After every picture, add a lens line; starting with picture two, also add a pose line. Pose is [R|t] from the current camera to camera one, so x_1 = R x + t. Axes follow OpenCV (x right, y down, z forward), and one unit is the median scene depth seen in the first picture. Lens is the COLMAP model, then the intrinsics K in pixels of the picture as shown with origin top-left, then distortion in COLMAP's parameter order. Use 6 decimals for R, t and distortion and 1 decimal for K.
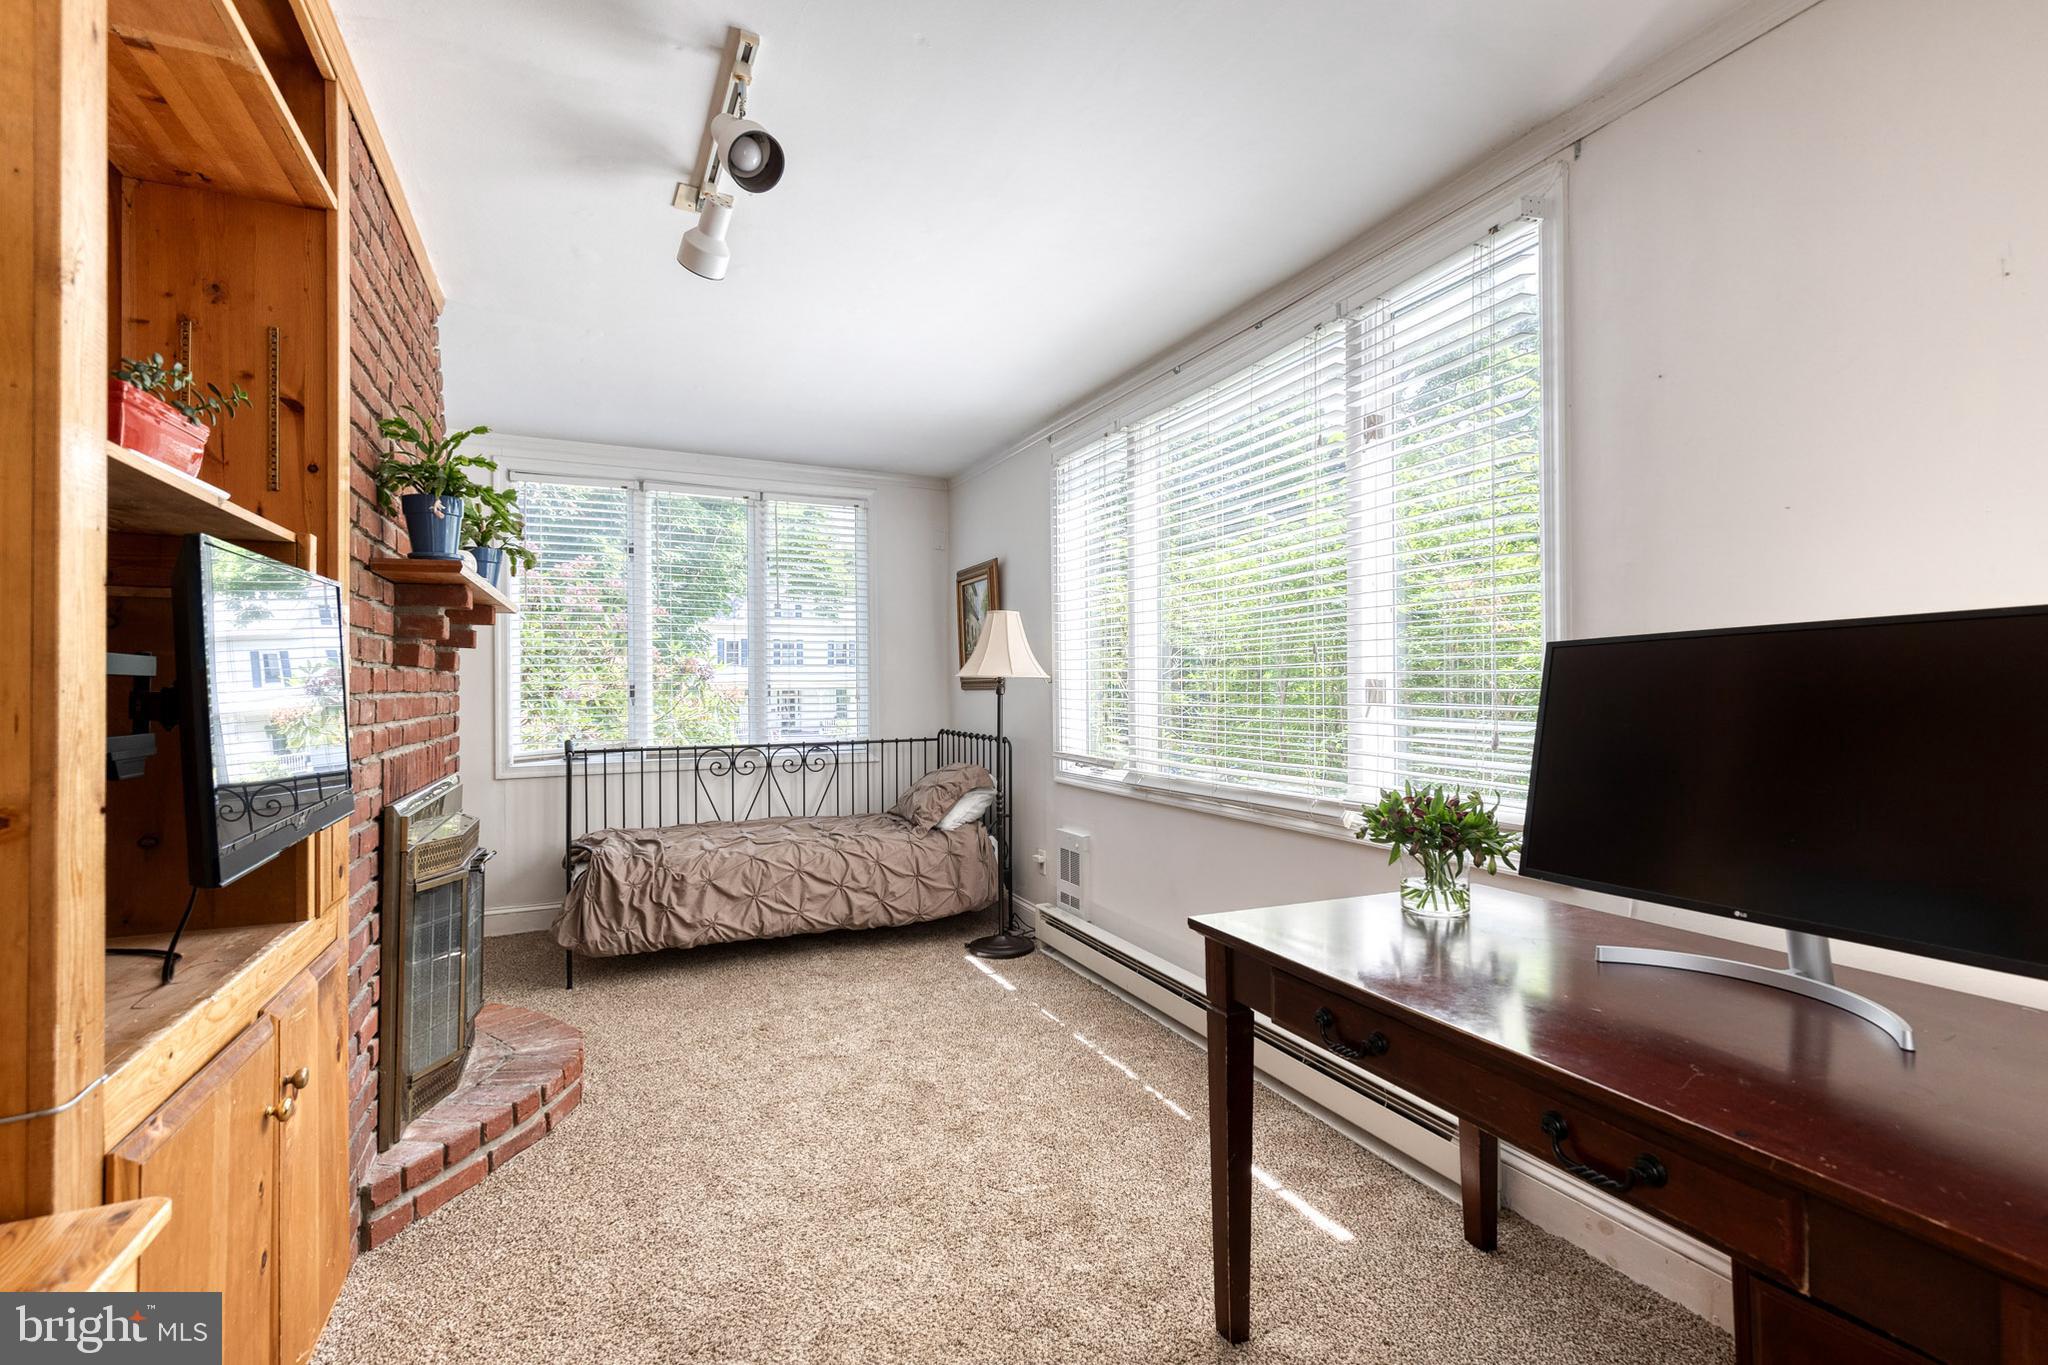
lens RADIAL K [[919.8, 0, 994.4], [0, 919.8, 680.4], [0, 0, 1]] dist [0.009934, -0.001189]
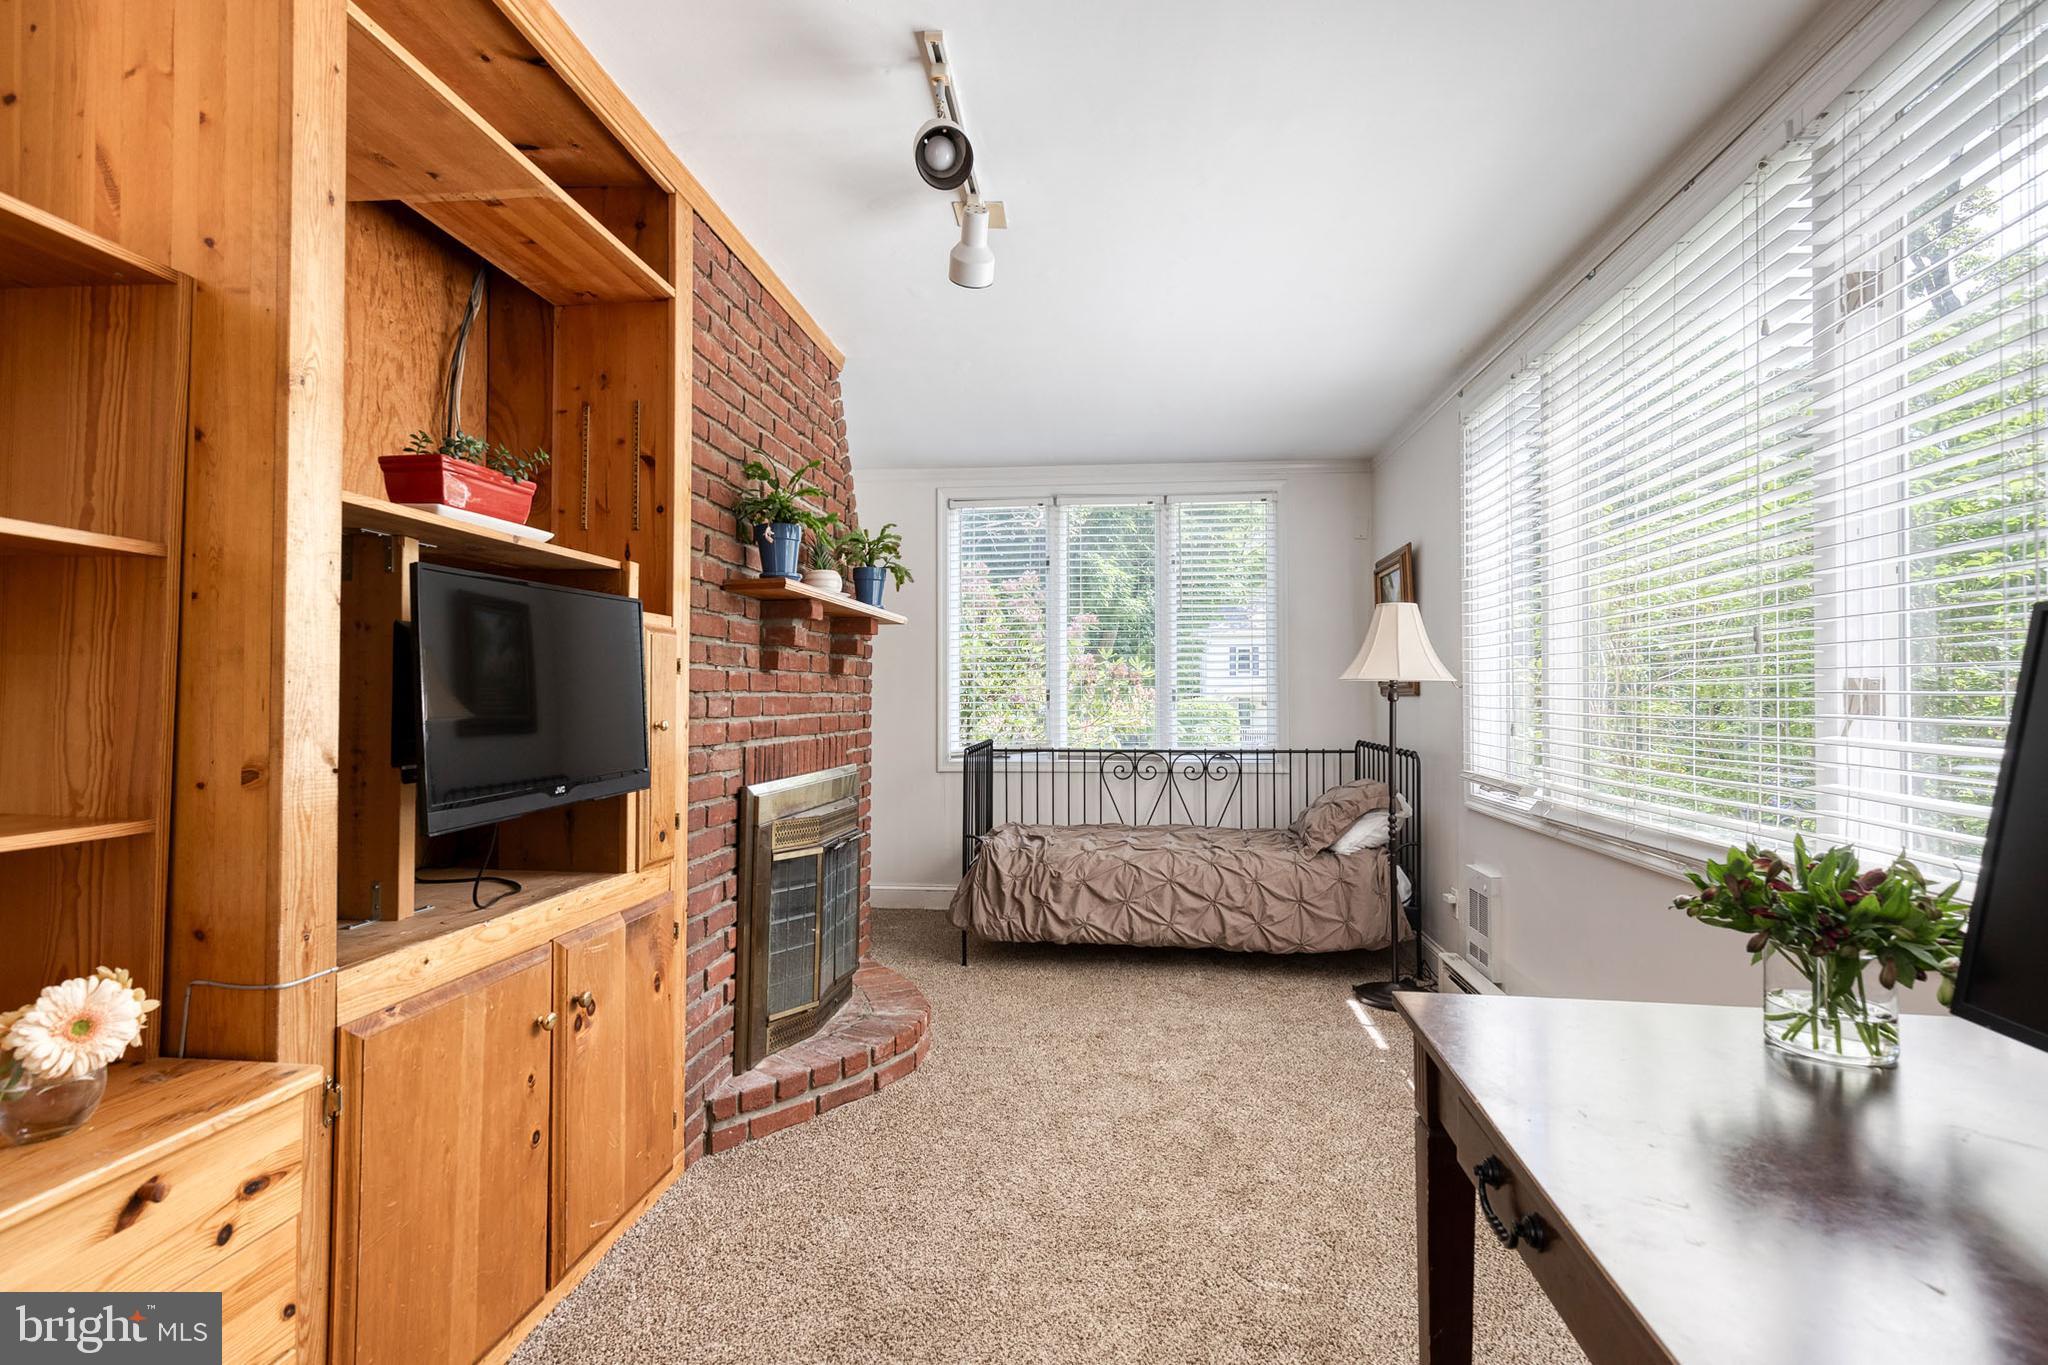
lens RADIAL K [[919.8, 0, 1024.2], [0, 919.8, 682.2], [0, 0, 1]] dist [0.009934, -0.001189]
pose [[0.862026, -0.001394, -0.506862, 0.246599], [-0.002244, 0.999976, -0.006566, 0.007522], [0.506859, 0.006798, 0.862002, 0.146129]]
